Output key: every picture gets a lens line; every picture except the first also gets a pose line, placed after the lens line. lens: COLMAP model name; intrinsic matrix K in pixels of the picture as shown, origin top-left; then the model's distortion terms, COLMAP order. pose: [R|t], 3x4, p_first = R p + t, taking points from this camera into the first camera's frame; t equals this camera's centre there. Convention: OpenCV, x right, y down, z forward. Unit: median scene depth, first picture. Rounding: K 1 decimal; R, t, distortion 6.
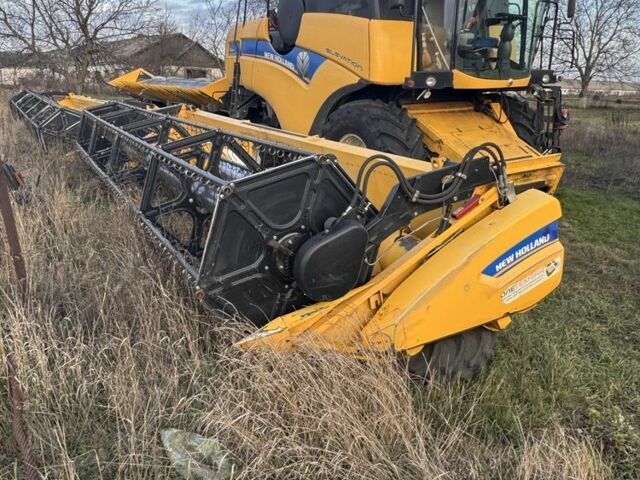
lens RADIAL K [[555.5, 0, 320.0], [0, 555.5, 240.0], [0, 0, 1]] dist [-0.004104, 0.001934]
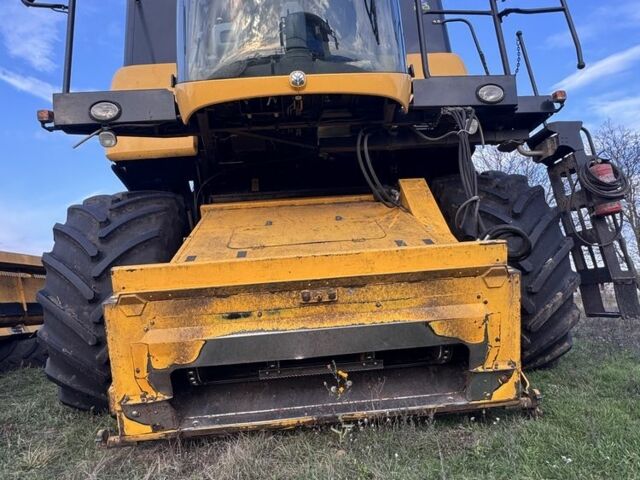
lens RADIAL K [[434.5, 0, 320.0], [0, 434.5, 240.0], [0, 0, 1]] dist [-0.001121, 0.000260]
pose [[0.851838, -0.131876, -0.506932, 0.442253], [-0.090544, 0.916148, -0.390480, -0.045824], [0.515920, 0.378526, 0.768469, 0.708694]]
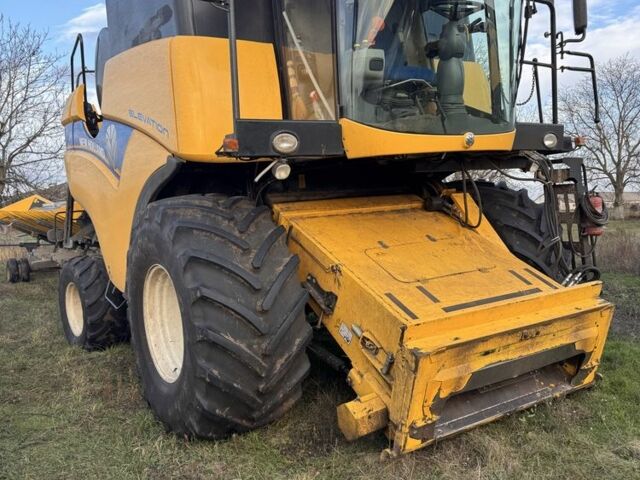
lens RADIAL K [[606.5, 0, 320.0], [0, 606.5, 240.0], [0, 0, 1]] dist [0.139651, -0.282647]
pose [[0.998327, -0.053968, -0.020770, 0.194445], [0.047806, 0.972339, -0.228631, -0.076022], [0.032535, 0.227256, 0.973291, 0.442533]]
